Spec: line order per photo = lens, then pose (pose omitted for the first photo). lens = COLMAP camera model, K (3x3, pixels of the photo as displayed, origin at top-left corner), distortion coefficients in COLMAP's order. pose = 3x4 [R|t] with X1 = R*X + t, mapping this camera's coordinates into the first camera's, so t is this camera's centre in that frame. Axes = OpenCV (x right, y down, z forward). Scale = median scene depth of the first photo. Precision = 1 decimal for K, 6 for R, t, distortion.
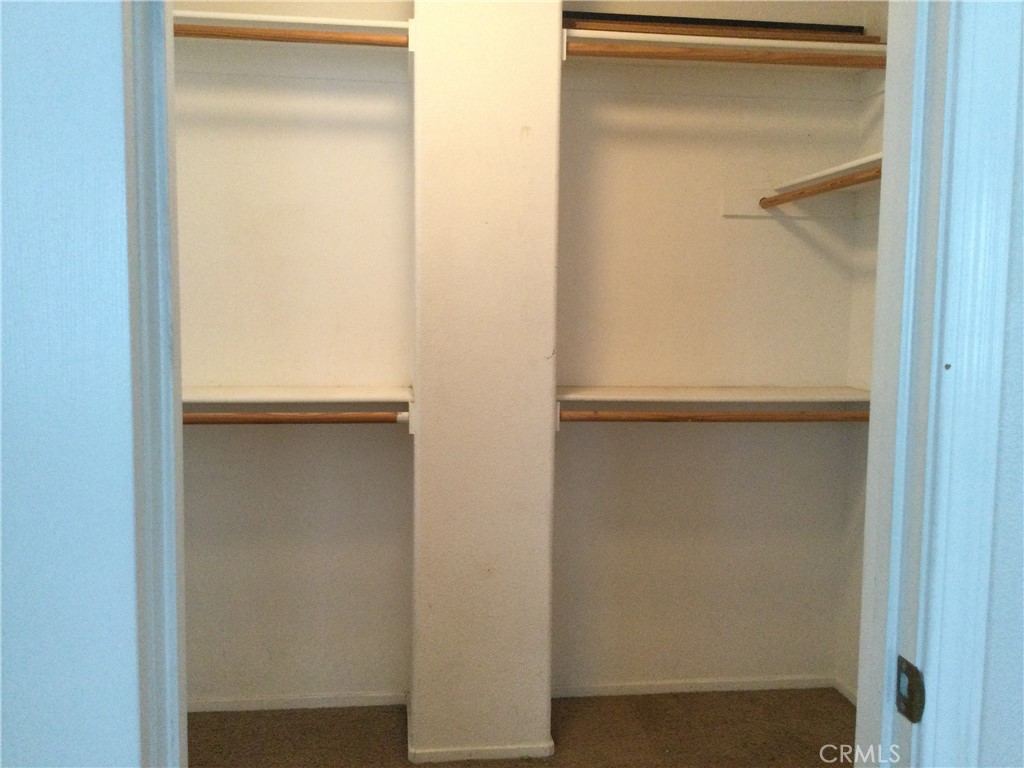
lens RADIAL K [[912.9, 0, 510.5], [0, 912.9, 380.5], [0, 0, 1]] dist [0.045623, -0.090930]
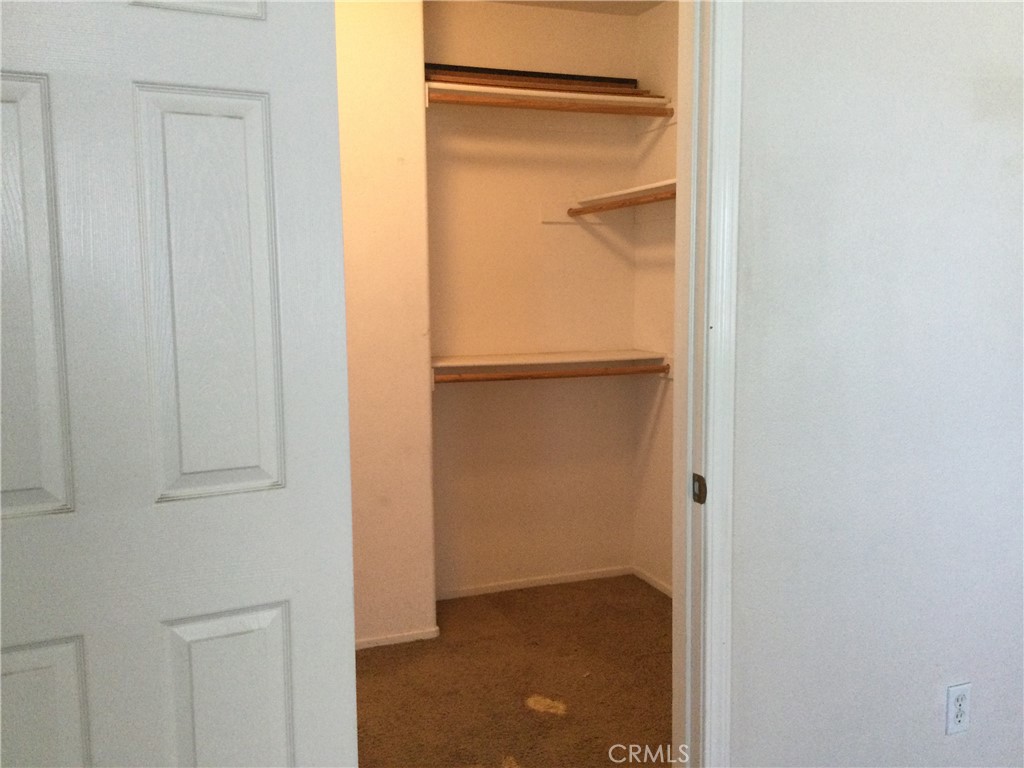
lens RADIAL K [[919.5, 0, 512.0], [0, 919.5, 384.0], [0, 0, 1]] dist [0.092118, -0.182375]
pose [[0.968594, -0.047116, 0.244143, -0.160513], [0.040838, 0.998694, 0.030715, 0.009767], [-0.245271, -0.019780, 0.969253, -0.308611]]
